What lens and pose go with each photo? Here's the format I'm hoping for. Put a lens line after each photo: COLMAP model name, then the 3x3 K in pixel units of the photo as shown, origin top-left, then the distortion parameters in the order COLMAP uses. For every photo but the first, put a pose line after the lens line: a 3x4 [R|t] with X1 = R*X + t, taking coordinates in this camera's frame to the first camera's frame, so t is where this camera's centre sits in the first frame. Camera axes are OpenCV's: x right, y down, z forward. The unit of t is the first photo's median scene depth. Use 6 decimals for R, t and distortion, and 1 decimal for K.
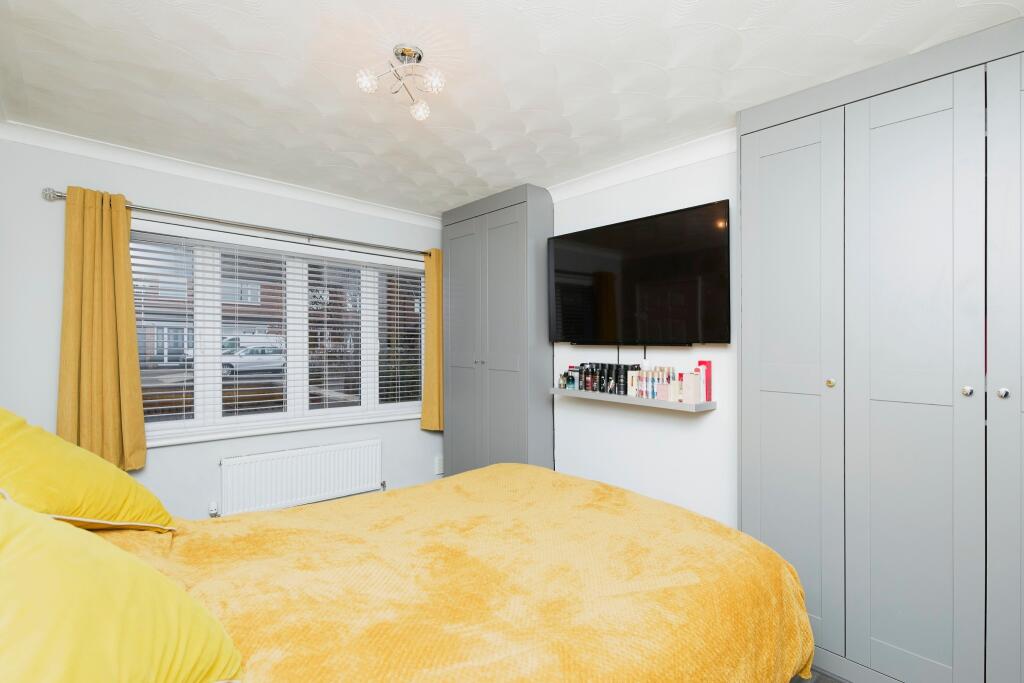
lens RADIAL K [[474.6, 0, 513.9], [0, 474.6, 340.0], [0, 0, 1]] dist [0.001082, 0.000101]
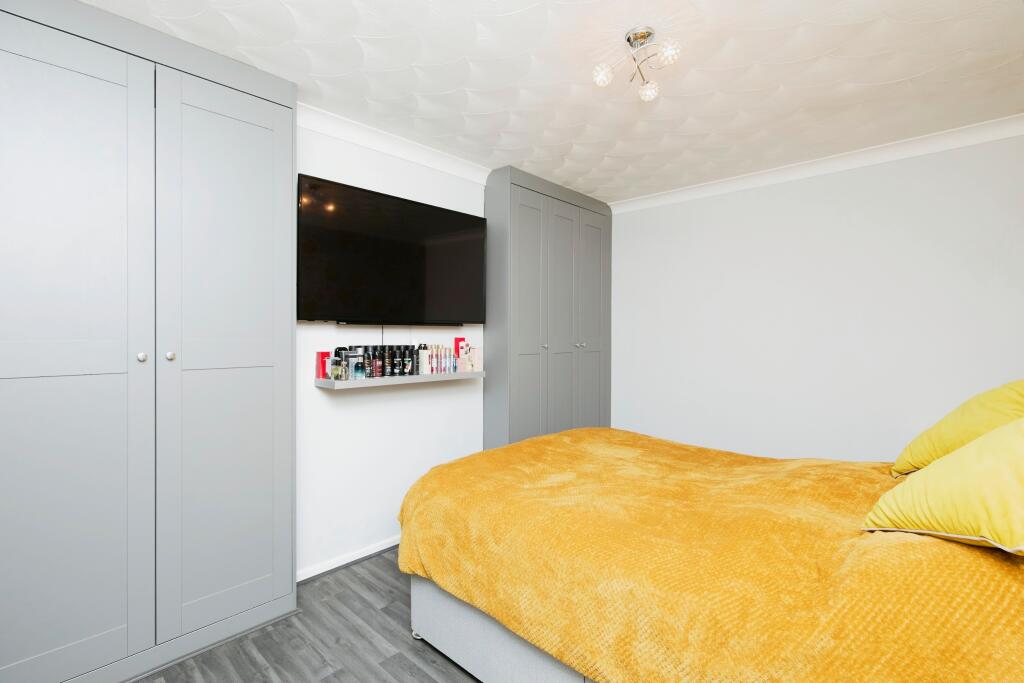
lens RADIAL K [[474.6, 0, 513.9], [0, 474.6, 340.0], [0, 0, 1]] dist [0.001082, 0.000101]
pose [[-0.069820, -0.042982, 0.996633, -0.774609], [-0.025006, 0.998833, 0.041325, -0.005132], [-0.997246, -0.022036, -0.070813, 0.845535]]
